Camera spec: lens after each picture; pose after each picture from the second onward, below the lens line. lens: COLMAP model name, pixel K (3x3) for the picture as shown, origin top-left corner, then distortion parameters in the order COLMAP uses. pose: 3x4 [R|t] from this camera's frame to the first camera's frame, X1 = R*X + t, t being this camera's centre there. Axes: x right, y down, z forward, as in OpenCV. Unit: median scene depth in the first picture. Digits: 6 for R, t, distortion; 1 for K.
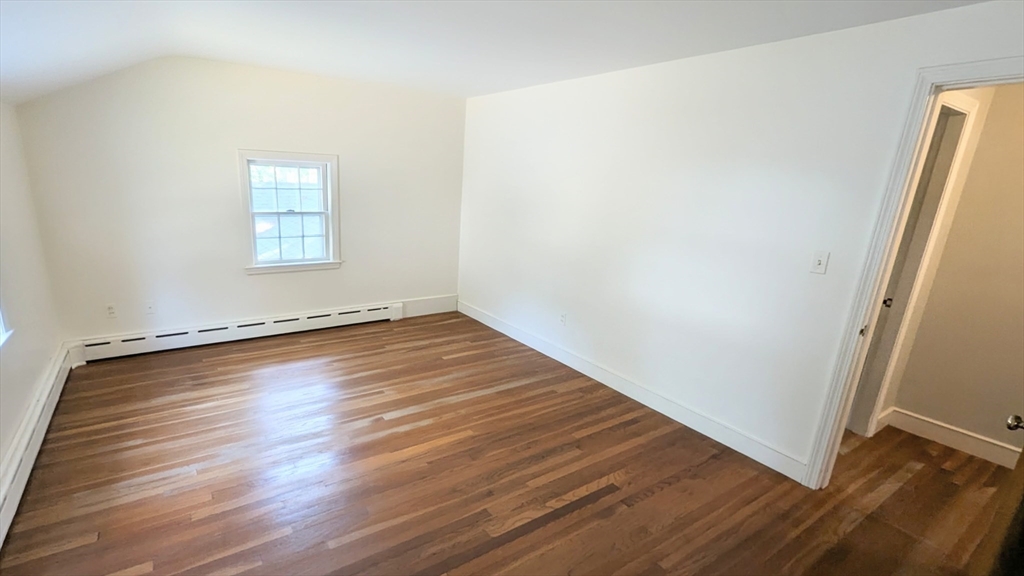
lens RADIAL K [[422.5, 0, 521.3], [0, 422.5, 287.3], [0, 0, 1]] dist [0.000197, 0.000060]
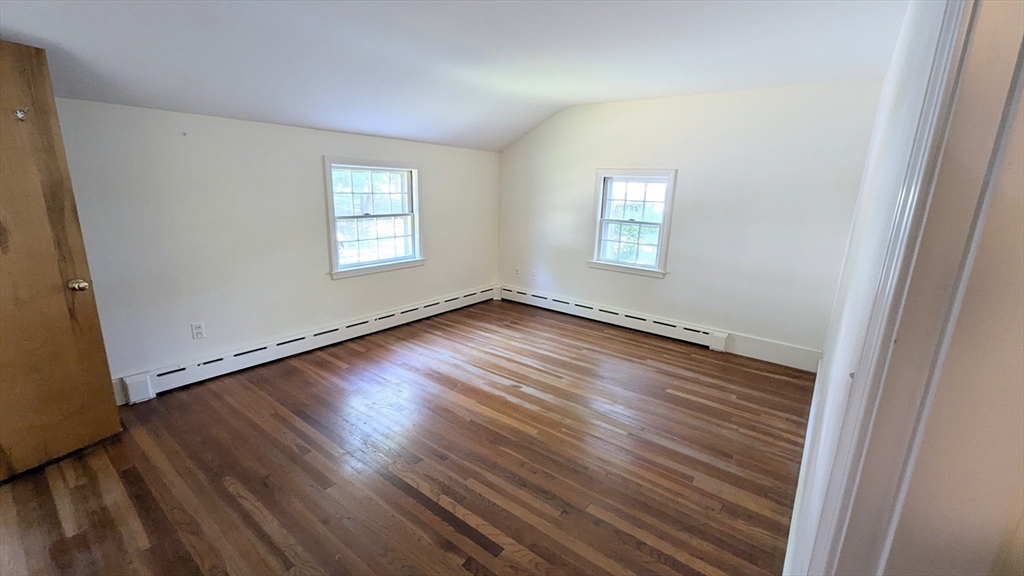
lens RADIAL K [[422.5, 0, 521.3], [0, 422.5, 287.3], [0, 0, 1]] dist [0.000197, 0.000060]
pose [[0.355244, 0.188550, -0.915560, 0.570713], [-0.253029, 0.962277, 0.099994, -0.058629], [0.899877, 0.196141, 0.389552, 0.421620]]
